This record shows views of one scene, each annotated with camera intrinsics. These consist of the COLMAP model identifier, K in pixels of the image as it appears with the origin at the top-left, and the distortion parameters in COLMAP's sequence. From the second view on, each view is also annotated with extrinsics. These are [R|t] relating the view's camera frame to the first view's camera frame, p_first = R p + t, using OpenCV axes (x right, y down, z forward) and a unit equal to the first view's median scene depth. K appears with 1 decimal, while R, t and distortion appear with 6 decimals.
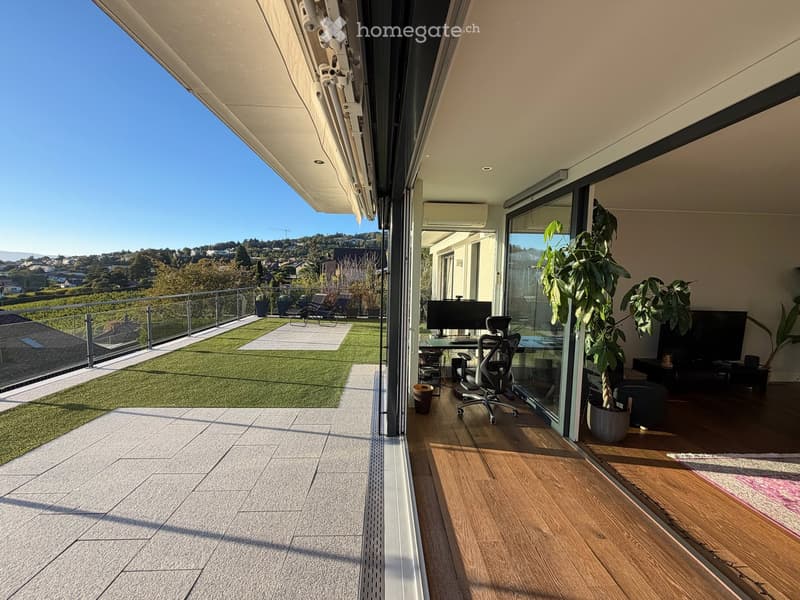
lens RADIAL K [[317.7, 0, 396.2], [0, 317.7, 302.6], [0, 0, 1]] dist [-0.001541, -0.000202]
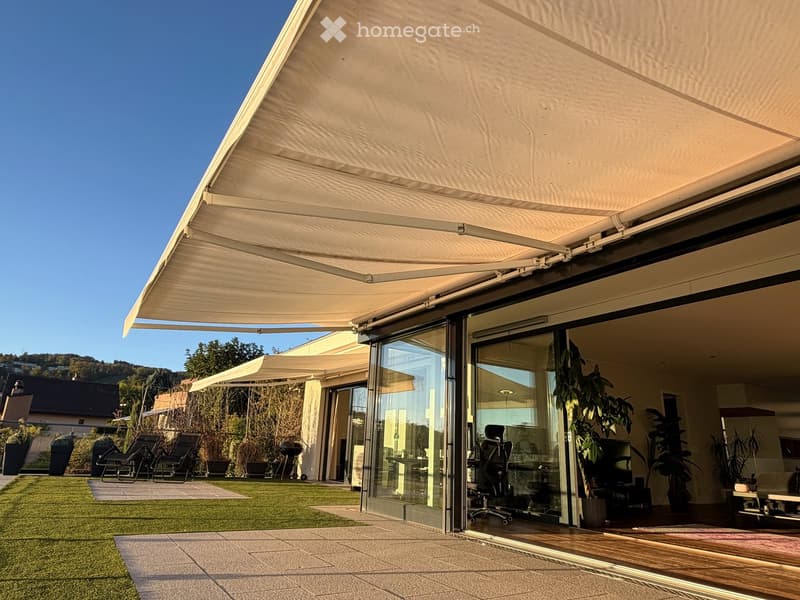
lens RADIAL K [[499.4, 0, 399.9], [0, 499.4, 308.8], [0, 0, 1]] dist [0.014348, 0.001403]
pose [[0.862149, 0.153699, 0.482780, -0.967577], [0.018319, 0.942797, -0.332865, 0.240875], [-0.506324, 0.295823, 0.810015, -0.411969]]
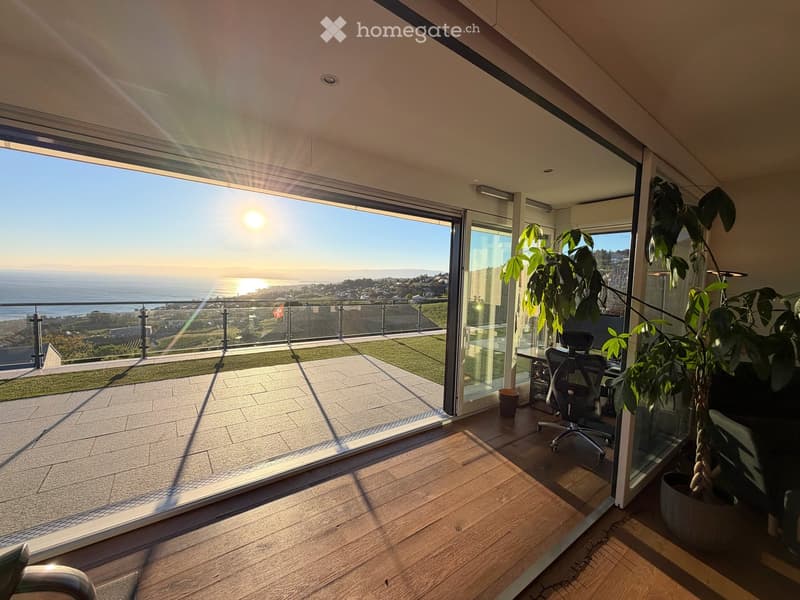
lens RADIAL K [[319.4, 0, 403.3], [0, 319.4, 301.6], [0, 0, 1]] dist [0.001603, 0.000176]
pose [[0.563717, 0.053644, -0.824224, 0.790248], [-0.089454, 0.995984, 0.003642, -0.000793], [0.821110, 0.071677, 0.566252, 0.112633]]
